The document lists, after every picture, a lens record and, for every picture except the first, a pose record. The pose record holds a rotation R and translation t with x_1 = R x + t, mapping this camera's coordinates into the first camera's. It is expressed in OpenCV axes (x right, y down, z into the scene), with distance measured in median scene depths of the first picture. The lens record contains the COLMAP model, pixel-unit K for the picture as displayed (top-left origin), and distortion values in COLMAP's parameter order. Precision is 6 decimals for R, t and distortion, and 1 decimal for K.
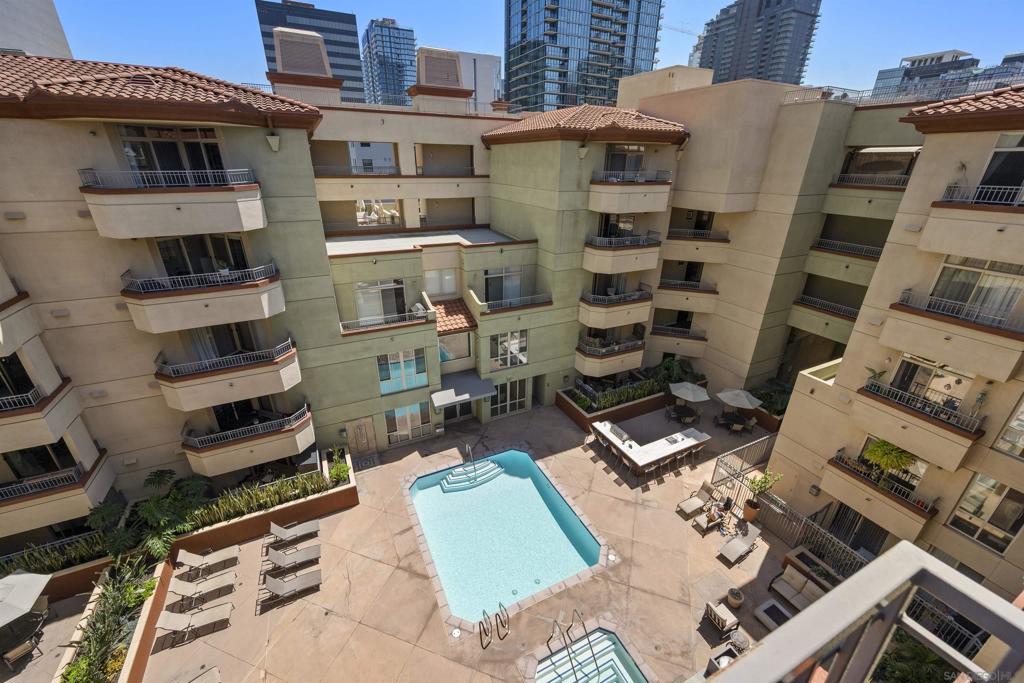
lens RADIAL K [[407.7, 0, 511.7], [0, 407.7, 344.4], [0, 0, 1]] dist [0.000007, 0.000107]
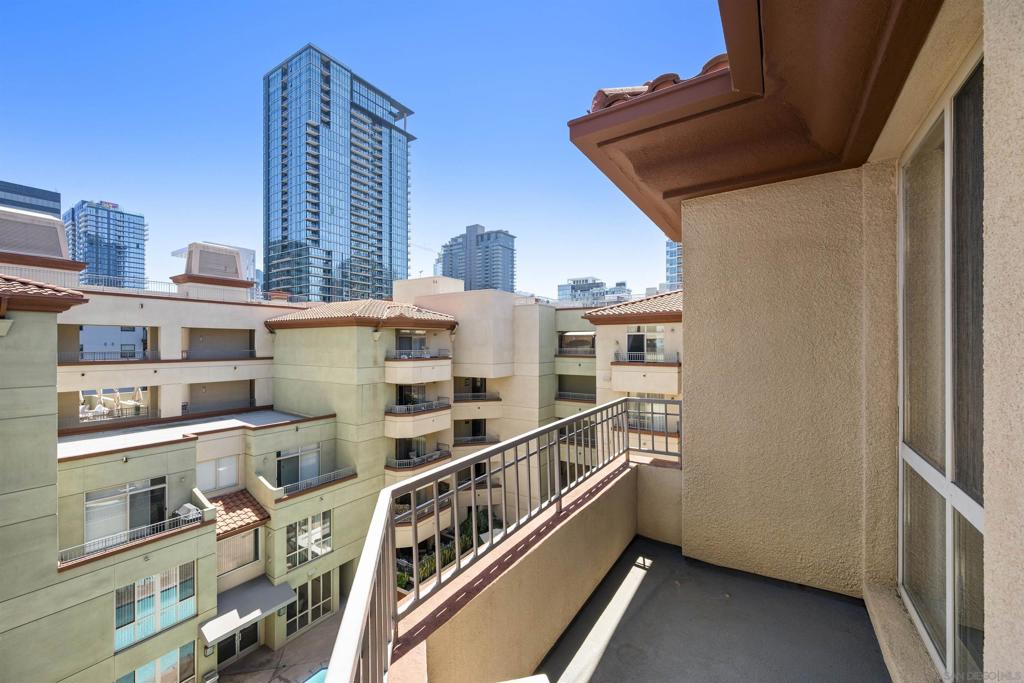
lens RADIAL K [[404.5, 0, 517.6], [0, 404.5, 342.7], [0, 0, 1]] dist [0.001570, 0.000062]
pose [[0.853385, -0.012625, 0.521128, -0.075857], [0.224857, 0.910833, -0.346153, 0.032031], [-0.470291, 0.412581, 0.780130, -0.070928]]
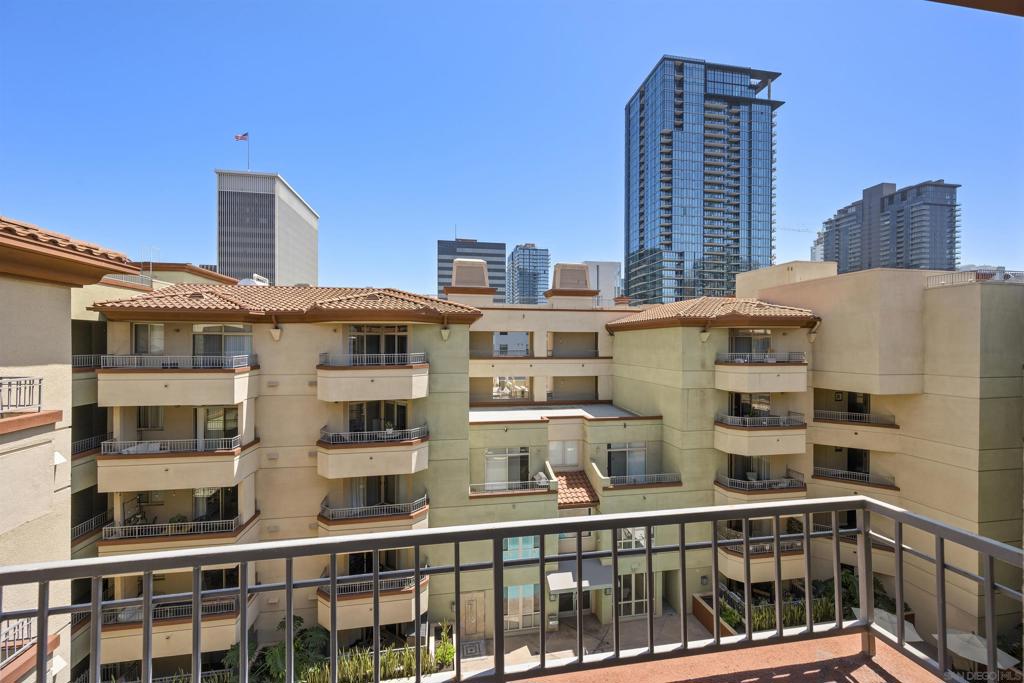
lens RADIAL K [[407.7, 0, 511.7], [0, 407.7, 344.4], [0, 0, 1]] dist [0.000007, 0.000107]
pose [[0.959229, -0.011169, -0.282410, -0.006385], [-0.105986, 0.912086, -0.396063, 0.018407], [0.262006, 0.409847, 0.873715, -0.044323]]
